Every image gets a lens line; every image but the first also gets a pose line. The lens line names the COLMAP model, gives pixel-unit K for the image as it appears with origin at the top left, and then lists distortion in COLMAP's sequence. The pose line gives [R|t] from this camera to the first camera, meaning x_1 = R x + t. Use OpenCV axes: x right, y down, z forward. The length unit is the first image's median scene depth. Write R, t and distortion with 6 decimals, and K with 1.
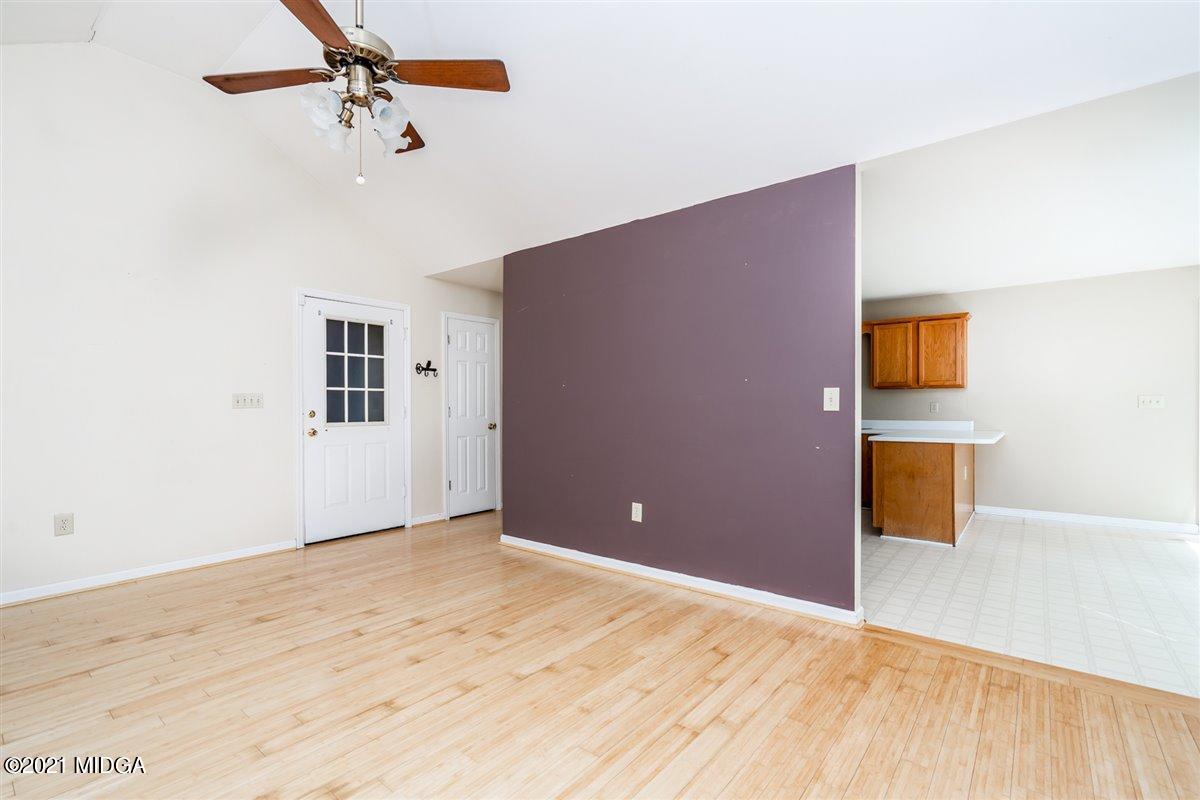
lens RADIAL K [[542.4, 0, 602.5], [0, 542.4, 410.0], [0, 0, 1]] dist [-0.010879, 0.000186]
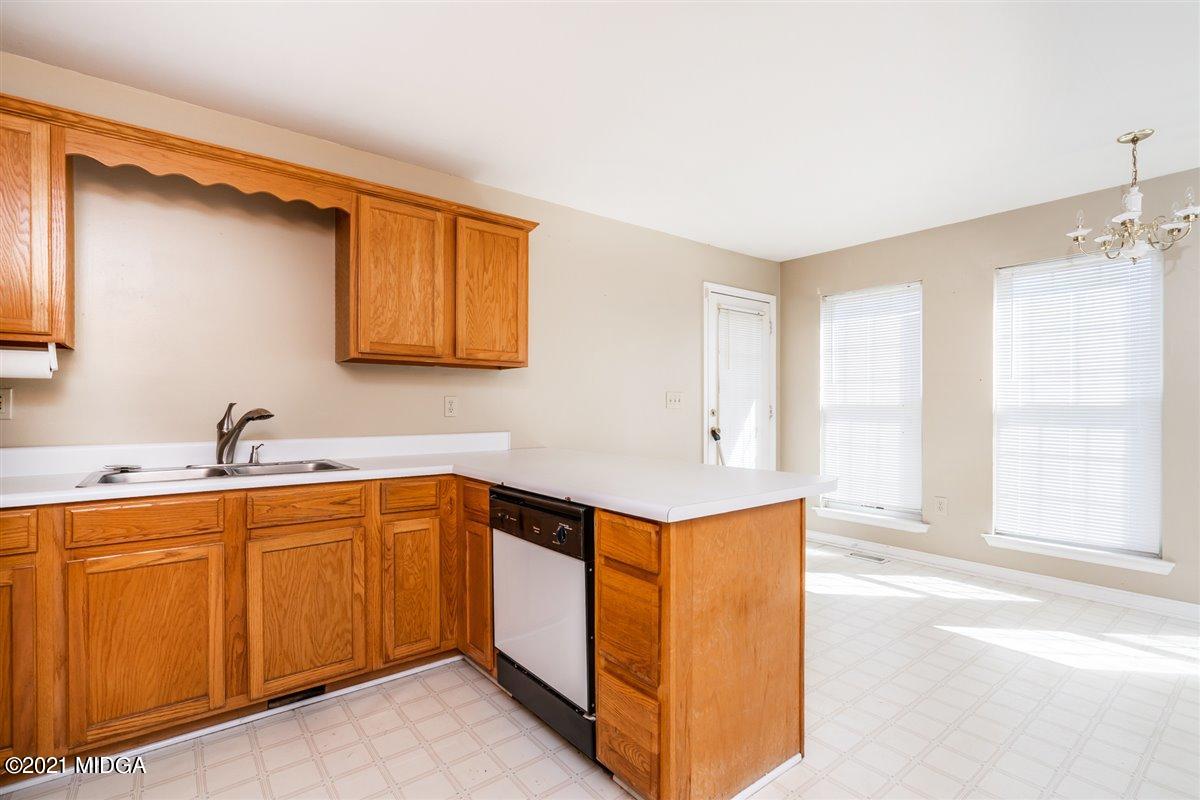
lens RADIAL K [[542.4, 0, 602.5], [0, 542.4, 410.0], [0, 0, 1]] dist [-0.010879, 0.000186]
pose [[0.220329, -0.001025, 0.975425, 0.438954], [0.008061, 0.999967, -0.000770, -0.001866], [-0.975392, 0.008032, 0.220330, 1.976090]]
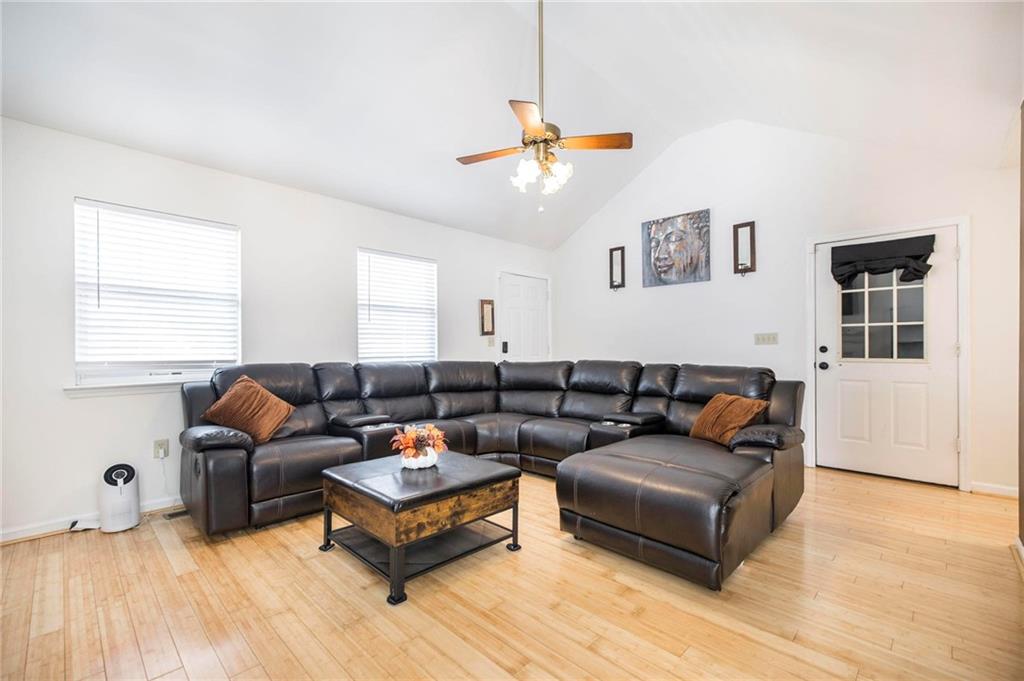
lens RADIAL K [[435.7, 0, 512.0], [0, 435.7, 340.5], [0, 0, 1]] dist [0.000273, 0.000018]
pose [[-0.080330, -0.011340, -0.996704, 0.753480], [-0.006374, 0.999921, -0.010863, 0.006024], [0.996748, 0.005481, -0.080396, 0.826657]]
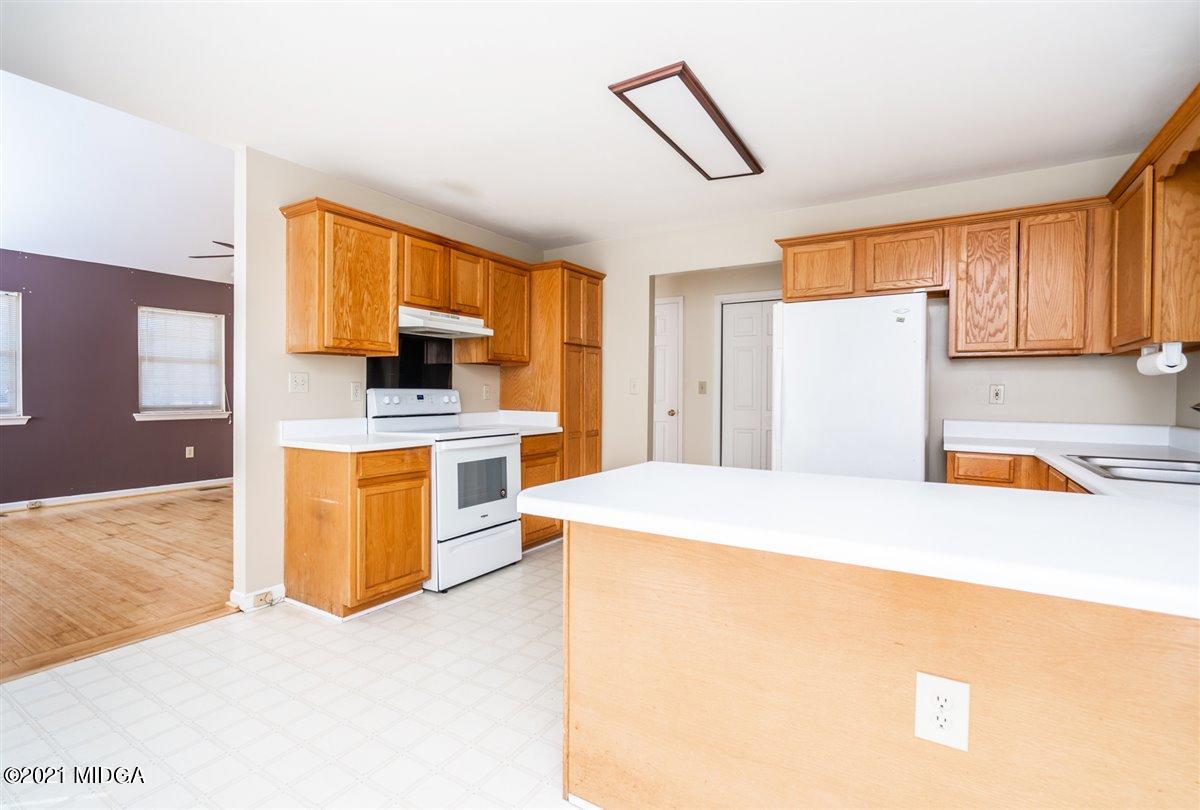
lens RADIAL K [[565.3, 0, 594.5], [0, 565.3, 401.7], [0, 0, 1]] dist [-0.026539, -0.000123]
pose [[0.132653, 0.015814, -0.991036, 1.873057], [-0.009523, 0.999847, 0.014680, -0.005296], [0.991117, 0.007490, 0.132783, 1.796624]]
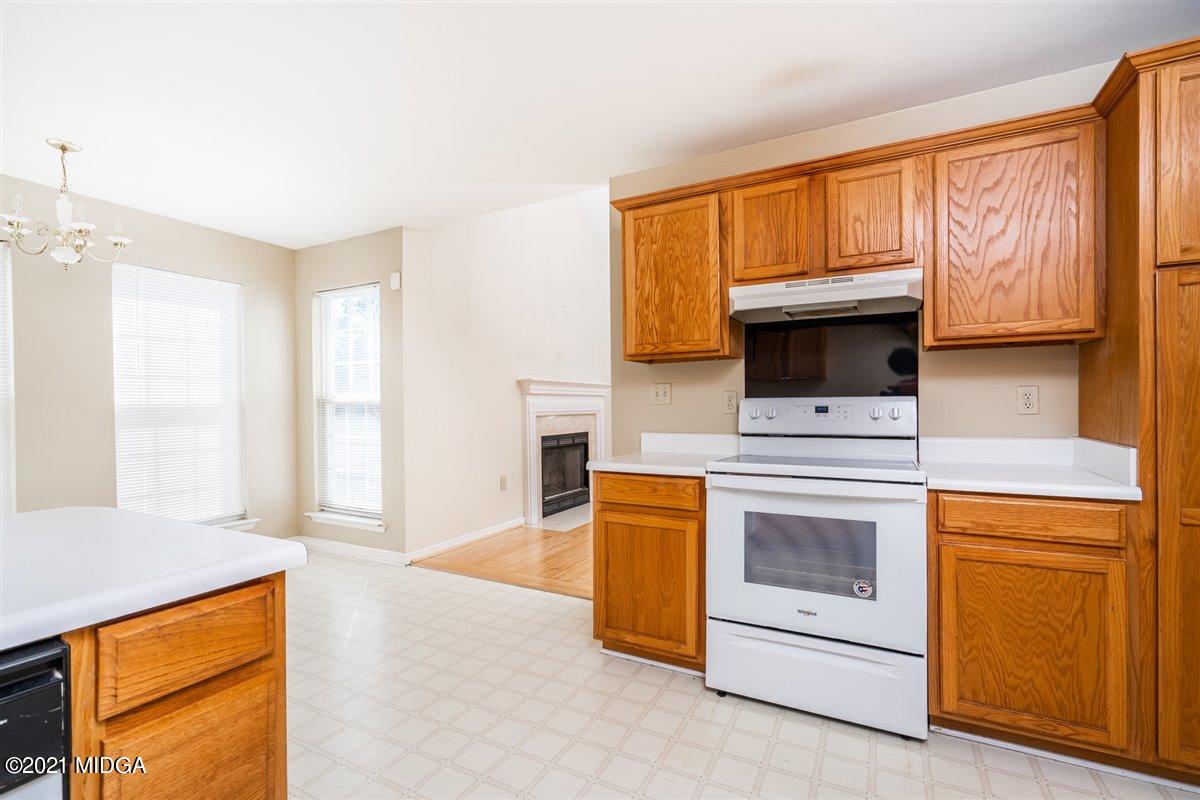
lens RADIAL K [[542.4, 0, 602.5], [0, 542.4, 410.0], [0, 0, 1]] dist [-0.010879, 0.000186]
pose [[-0.982357, 0.009378, -0.186782, 0.839181], [0.006869, 0.999877, 0.014073, -0.005936], [0.186891, 0.012542, -0.982301, 2.455331]]
